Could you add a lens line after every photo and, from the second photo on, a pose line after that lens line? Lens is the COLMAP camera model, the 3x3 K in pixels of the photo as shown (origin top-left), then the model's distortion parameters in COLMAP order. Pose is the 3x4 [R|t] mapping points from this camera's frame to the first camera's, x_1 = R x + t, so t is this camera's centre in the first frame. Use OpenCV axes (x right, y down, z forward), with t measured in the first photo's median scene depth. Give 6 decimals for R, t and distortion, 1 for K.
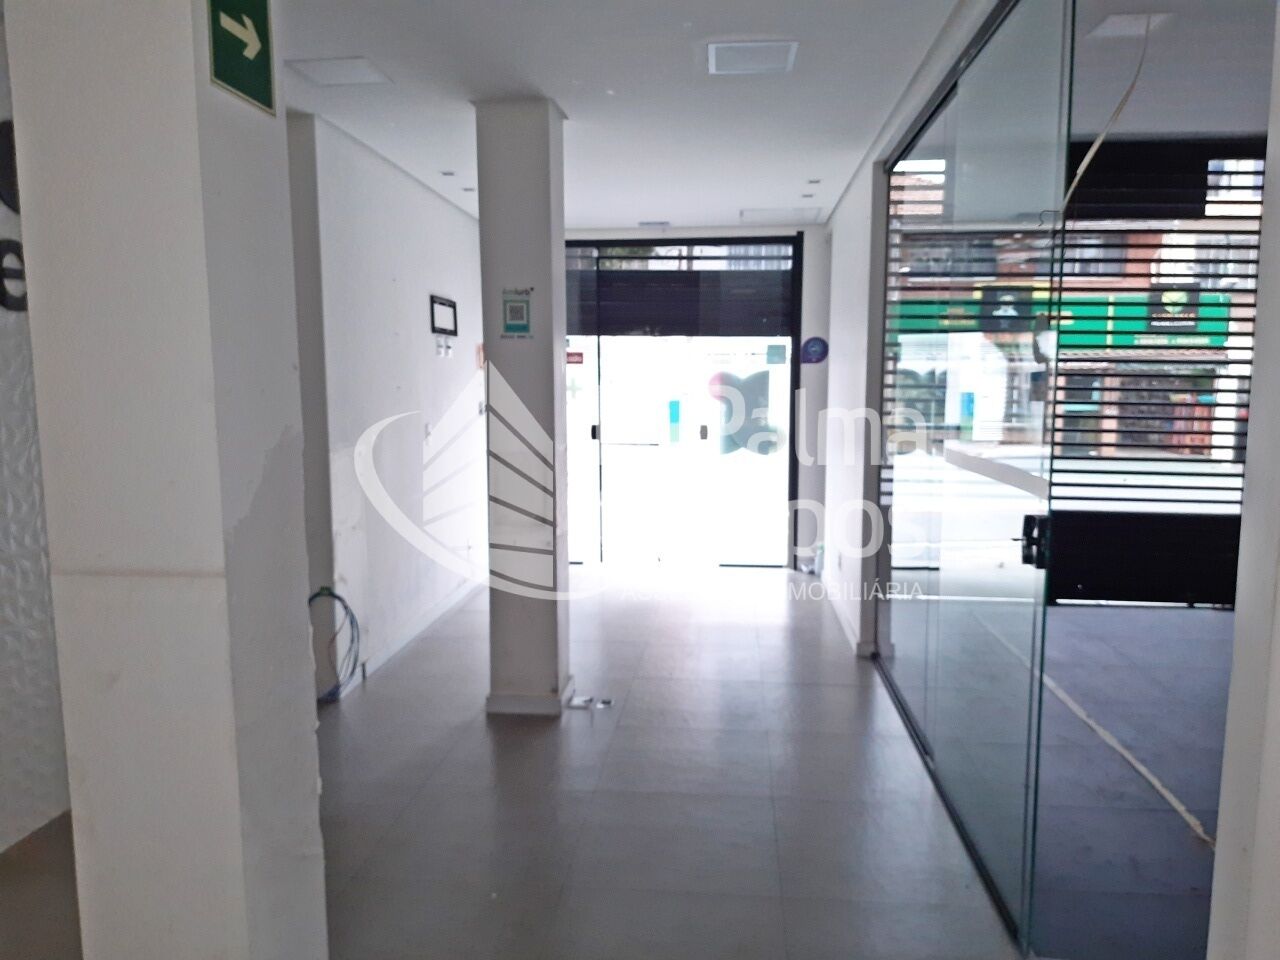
lens RADIAL K [[911.9, 0, 651.3], [0, 911.9, 491.6], [0, 0, 1]] dist [0.117684, -0.174185]
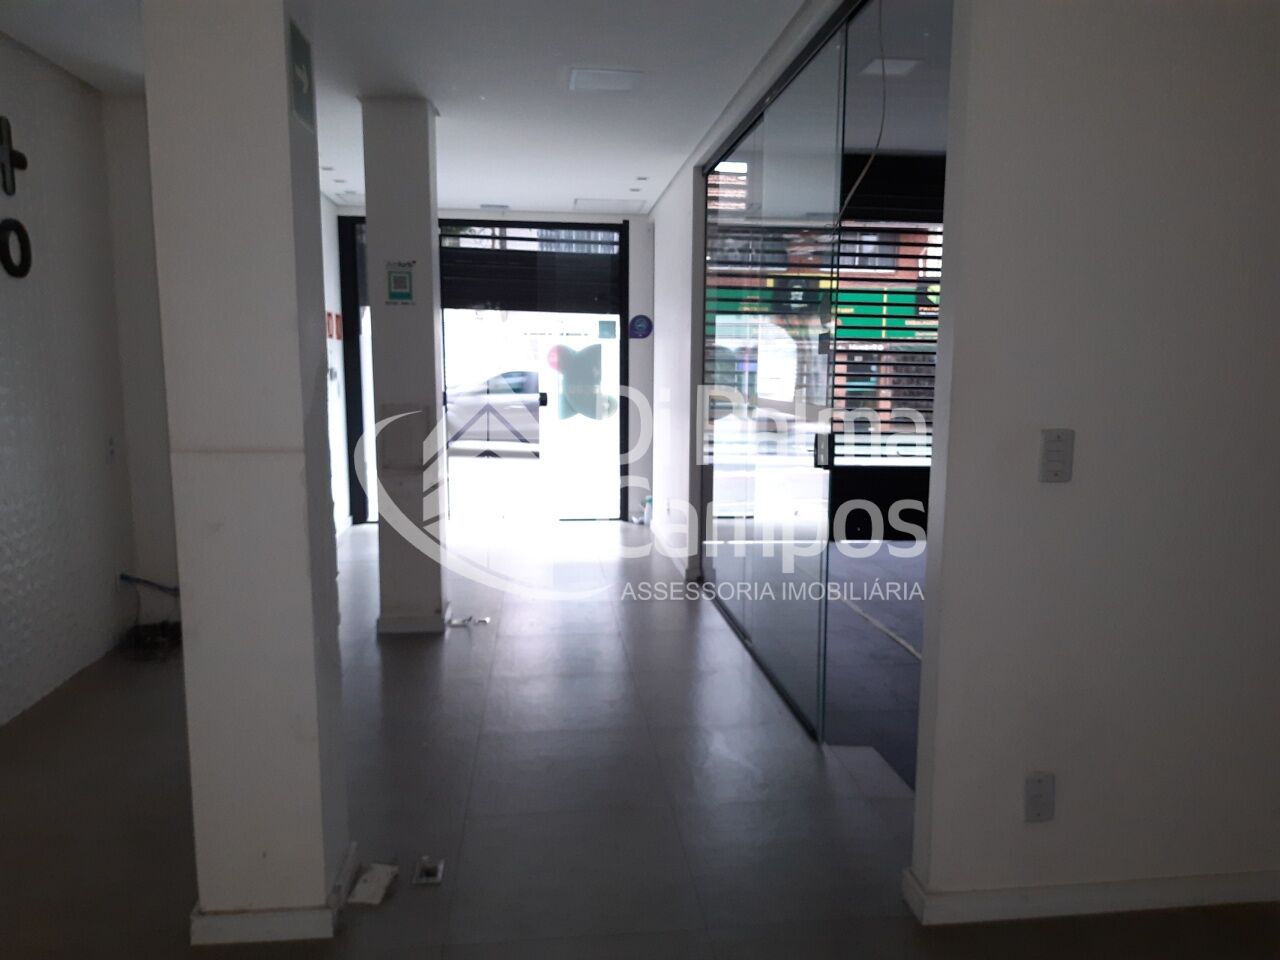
lens RADIAL K [[916.6, 0, 640.8], [0, 916.6, 487.8], [0, 0, 1]] dist [0.143745, -0.246555]
pose [[0.980575, -0.019218, 0.195199, -0.049260], [0.016916, 0.999766, 0.013455, 0.030957], [-0.195411, -0.009892, 0.980671, -0.121027]]
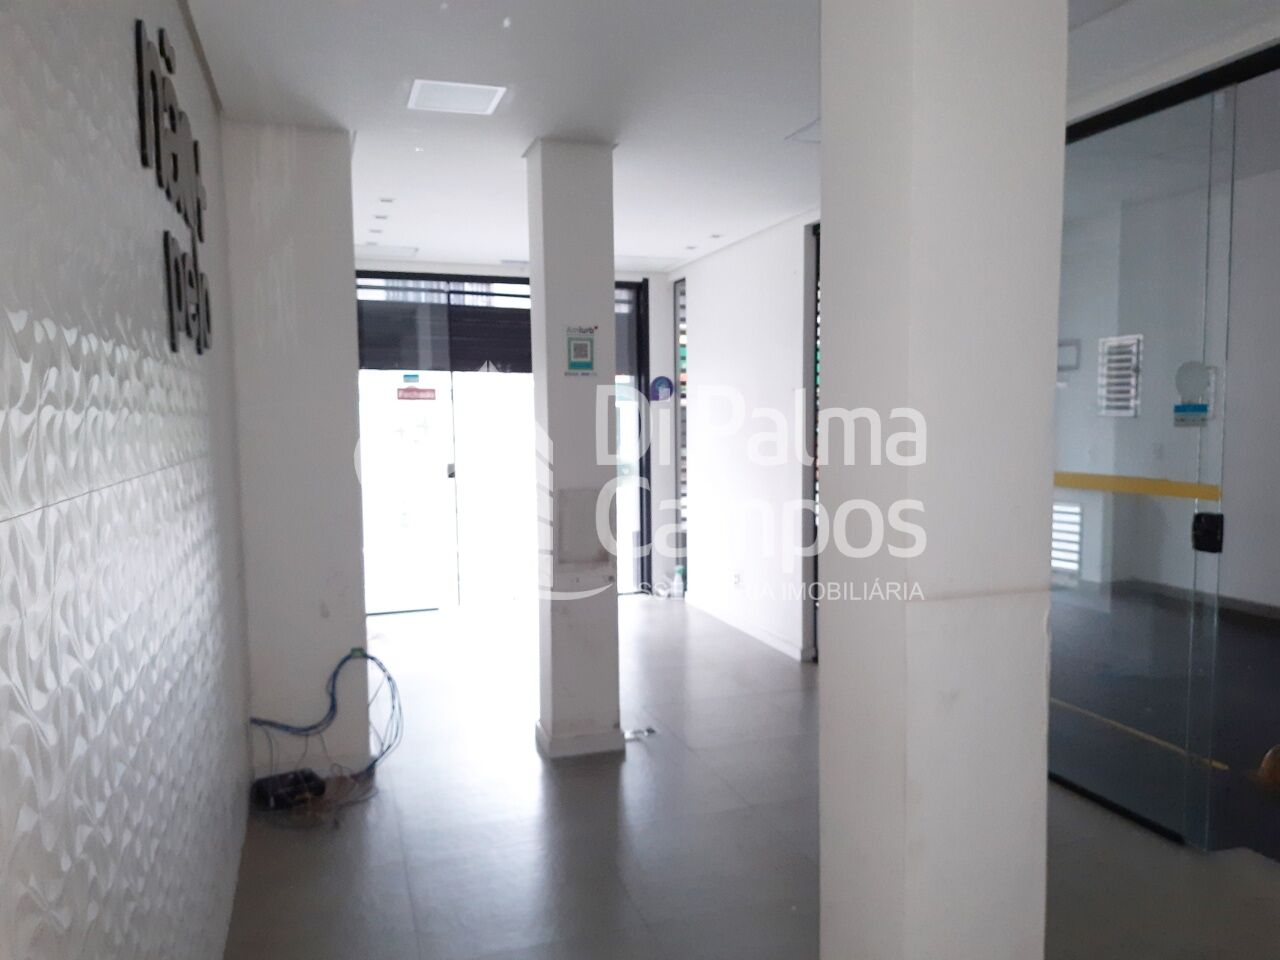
lens RADIAL K [[916.6, 0, 640.8], [0, 916.6, 487.8], [0, 0, 1]] dist [0.143745, -0.246555]
pose [[0.912518, -0.041293, 0.406946, -0.298886], [0.059236, 0.997744, -0.031587, -0.004923], [-0.404724, 0.052930, 0.912906, 0.034467]]
